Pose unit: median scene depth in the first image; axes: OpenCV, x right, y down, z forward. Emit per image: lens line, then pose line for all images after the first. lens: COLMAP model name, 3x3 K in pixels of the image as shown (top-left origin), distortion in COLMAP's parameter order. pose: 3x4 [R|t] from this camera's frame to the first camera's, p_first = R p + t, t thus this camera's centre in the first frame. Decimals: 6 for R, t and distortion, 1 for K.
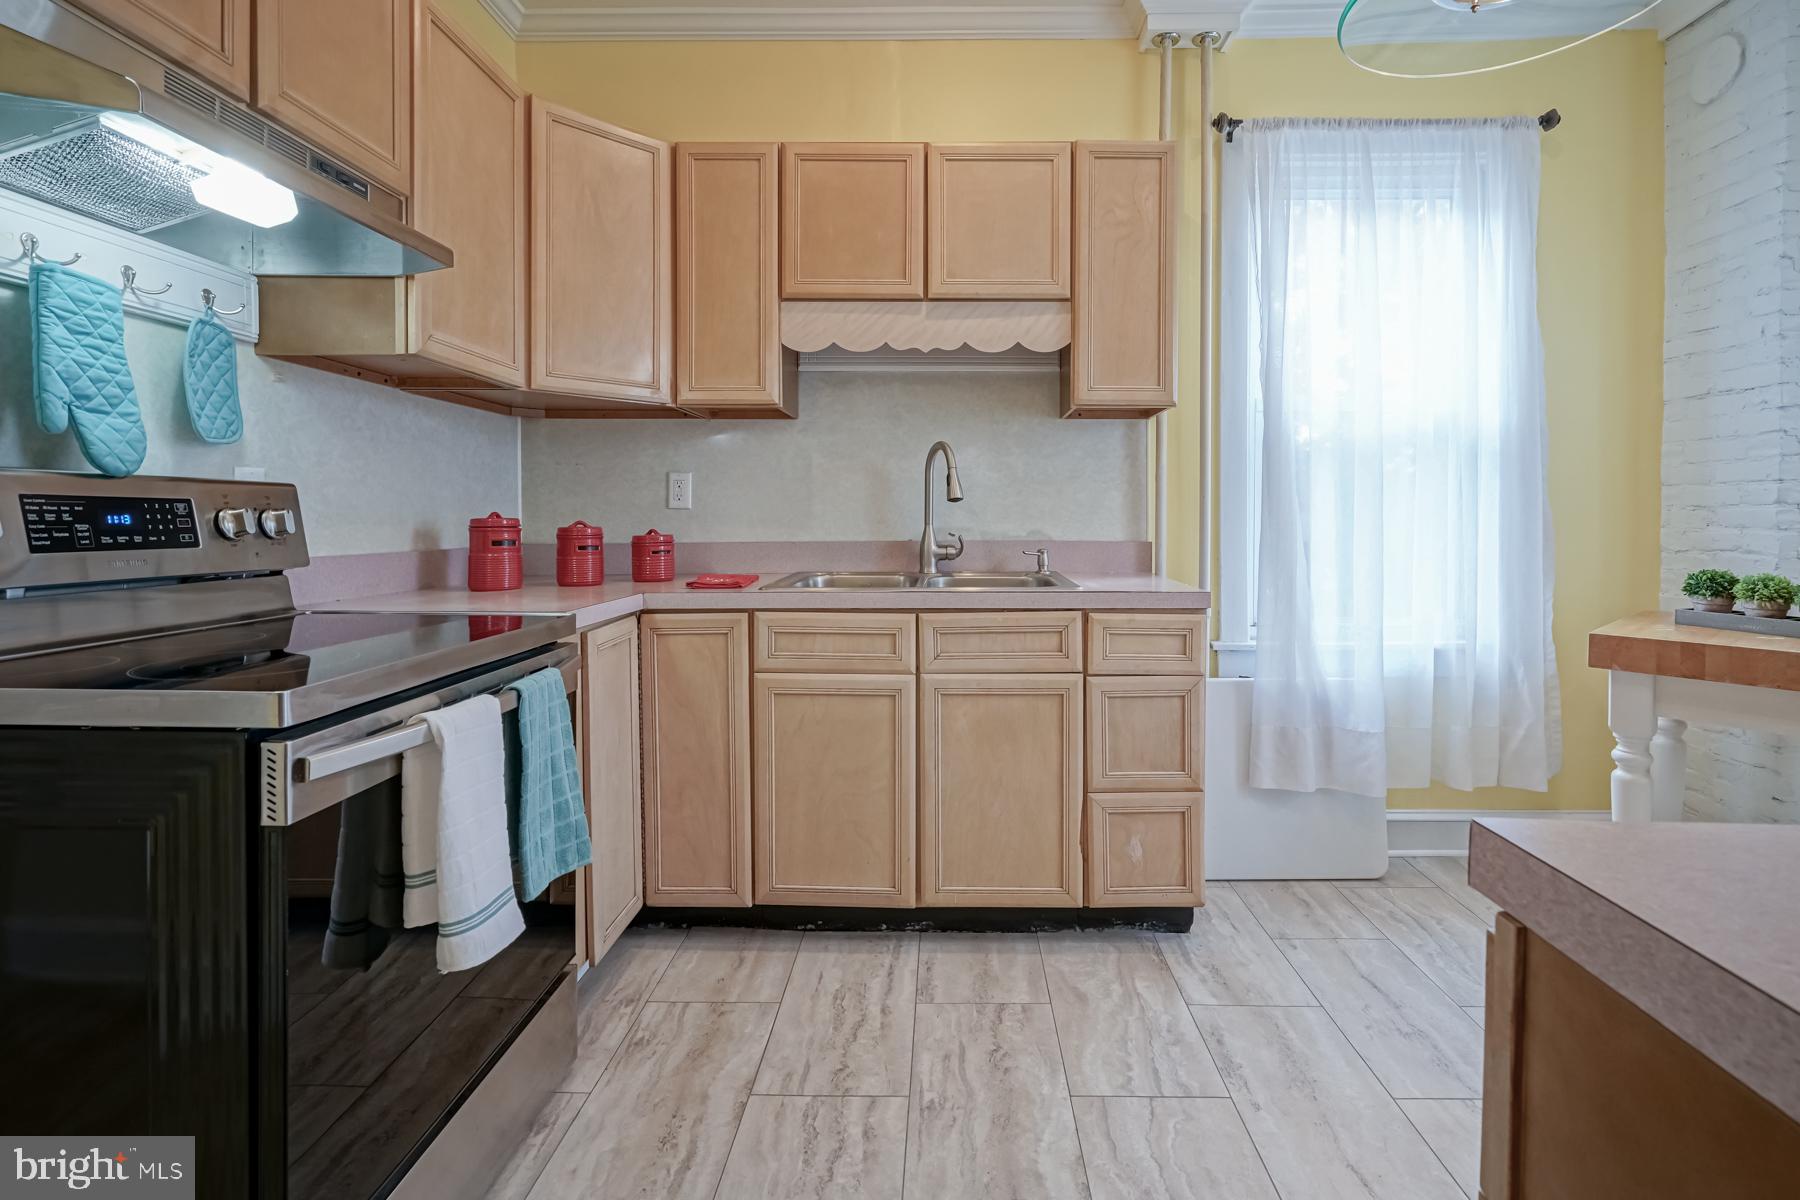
lens RADIAL K [[829.0, 0, 935.1], [0, 829.0, 524.8], [0, 0, 1]] dist [-0.003817, 0.002396]
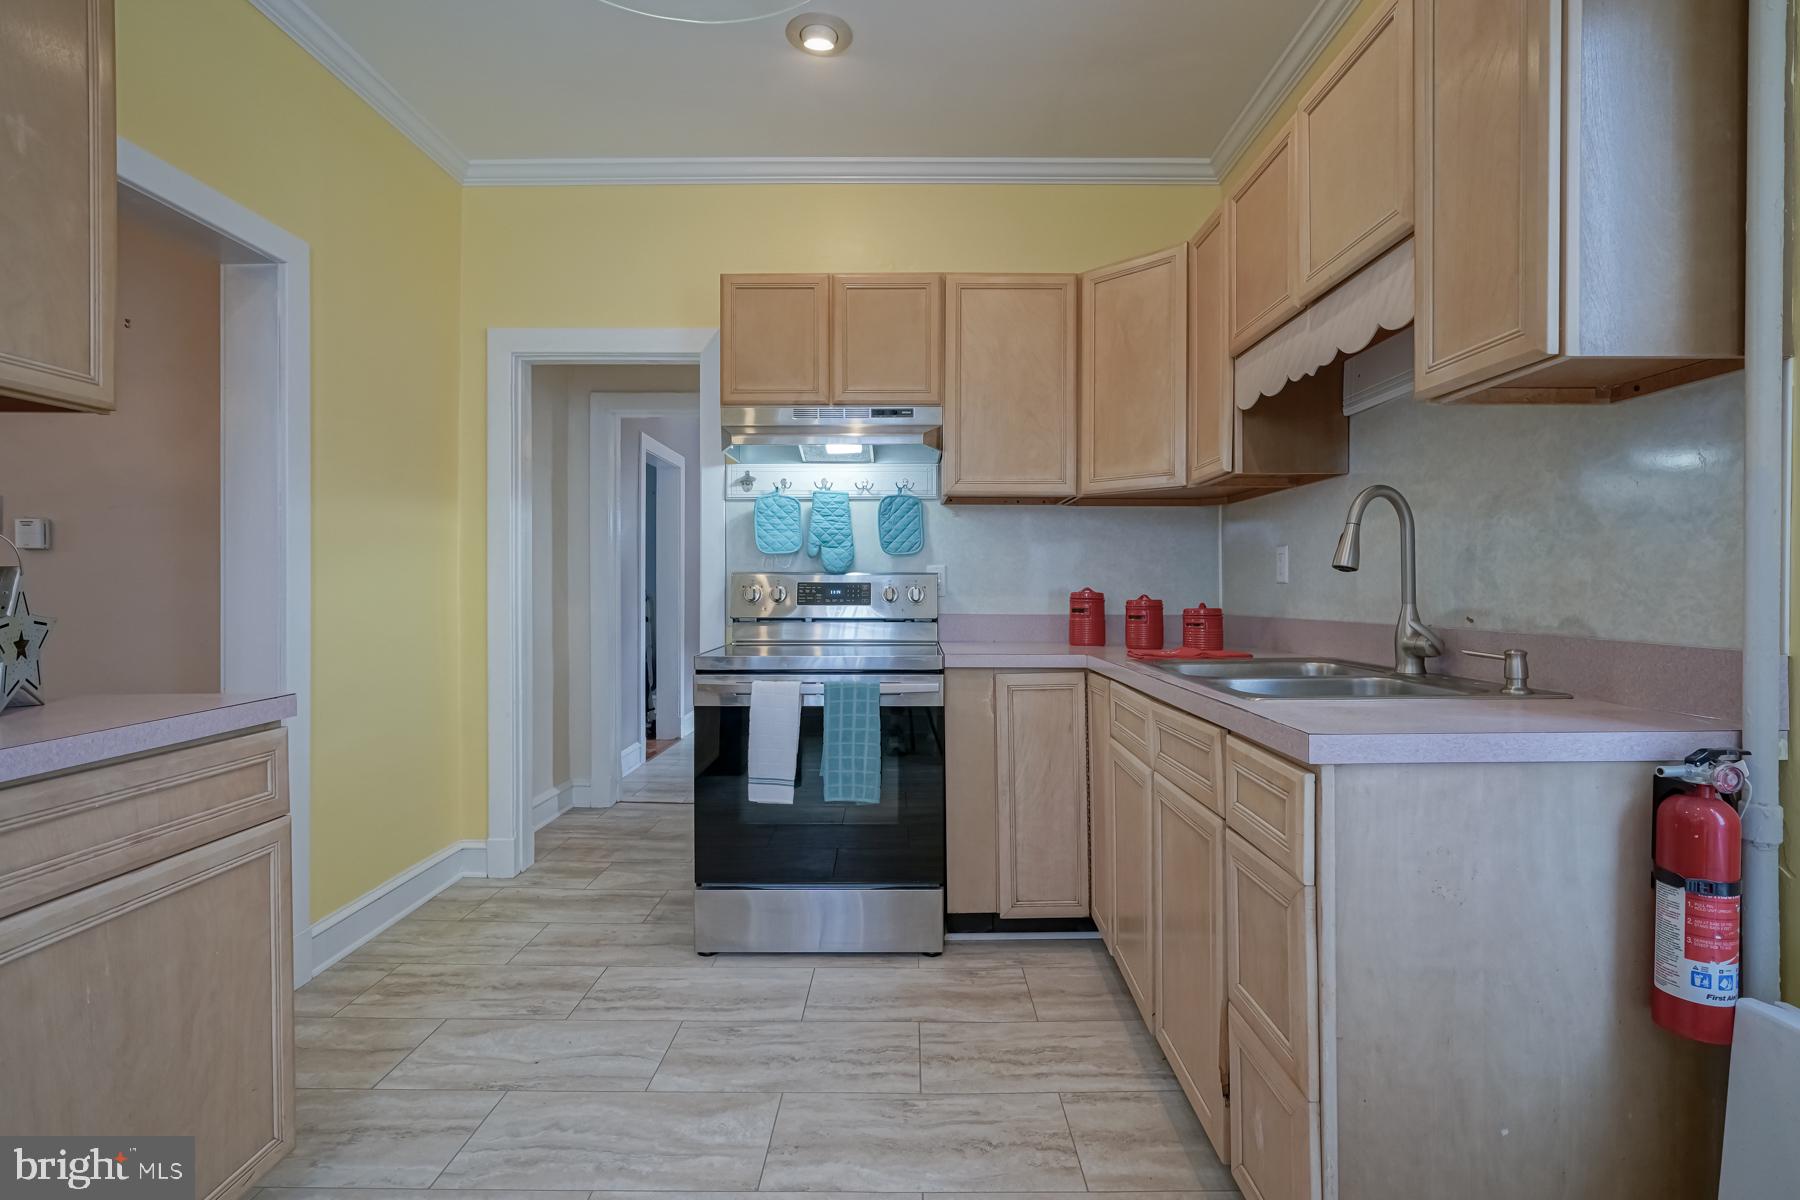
lens RADIAL K [[829.0, 0, 924.7], [0, 829.0, 585.8], [0, 0, 1]] dist [-0.003817, 0.002396]
pose [[0.035532, -0.004749, -0.999357, 0.846531], [-0.010731, 0.999929, -0.005133, -0.009108], [0.999311, 0.010906, 0.035478, 0.719141]]
